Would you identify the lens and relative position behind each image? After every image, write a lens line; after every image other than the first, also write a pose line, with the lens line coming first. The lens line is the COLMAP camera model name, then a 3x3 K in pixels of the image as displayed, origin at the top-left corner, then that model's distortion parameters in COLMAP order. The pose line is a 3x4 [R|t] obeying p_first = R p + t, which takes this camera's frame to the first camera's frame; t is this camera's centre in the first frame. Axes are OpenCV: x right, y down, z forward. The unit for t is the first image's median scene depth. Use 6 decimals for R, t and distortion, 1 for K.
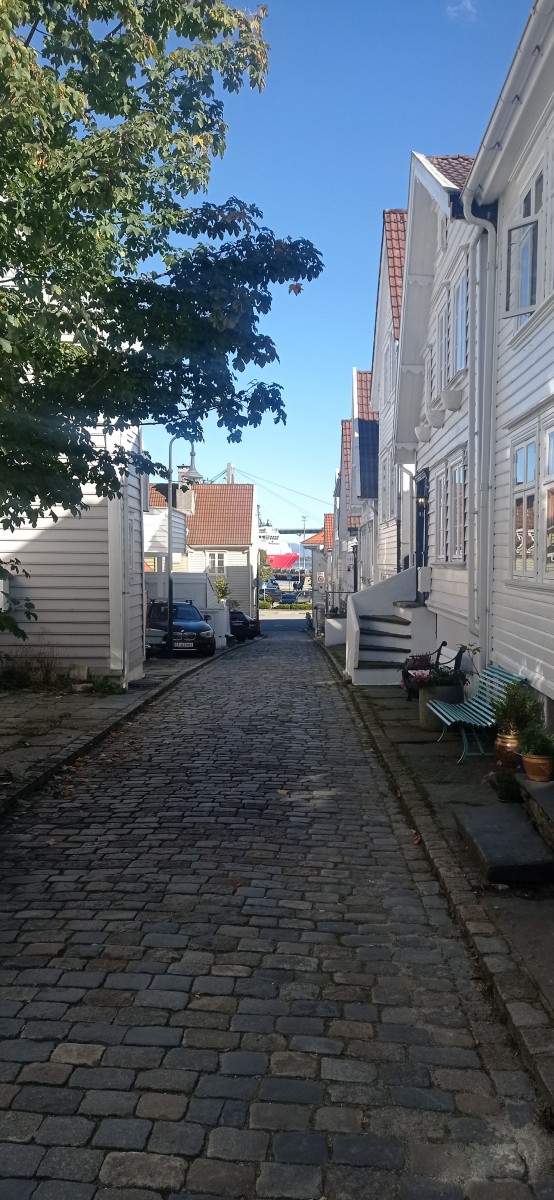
lens RADIAL K [[900.1, 0, 275.2], [0, 900.1, 600.8], [0, 0, 1]] dist [0.006433, -0.001592]
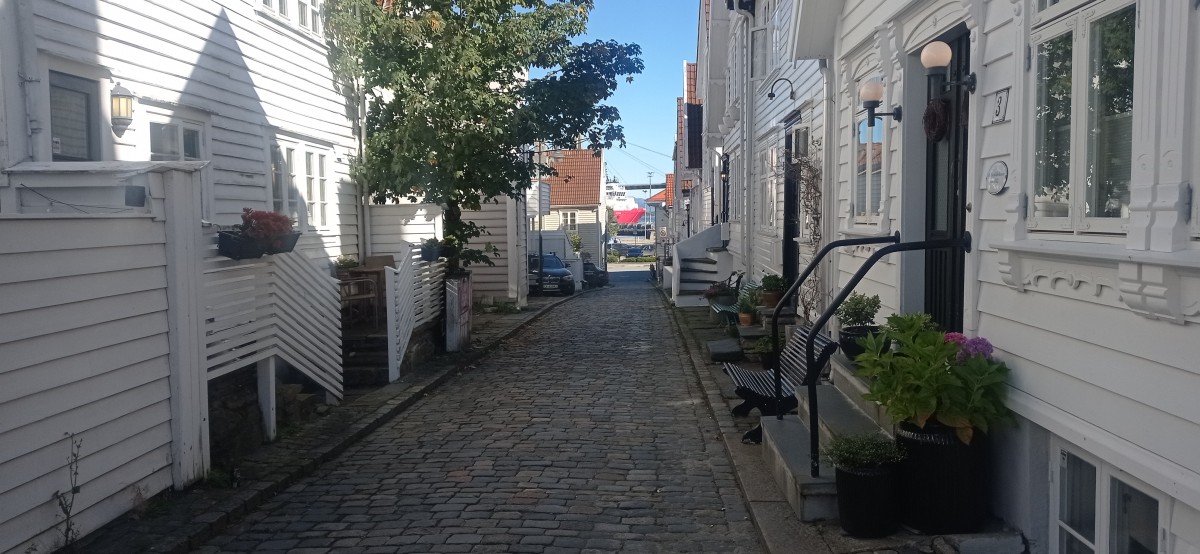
lens RADIAL K [[900.1, 0, 493.5], [0, 900.1, 357.0], [0, 0, 1]] dist [0.006433, -0.001592]
pose [[0.989837, -0.004303, -0.142140, 0.001943], [0.019798, 0.993978, 0.107774, 0.009909], [0.140820, -0.109493, 0.983962, -0.364591]]
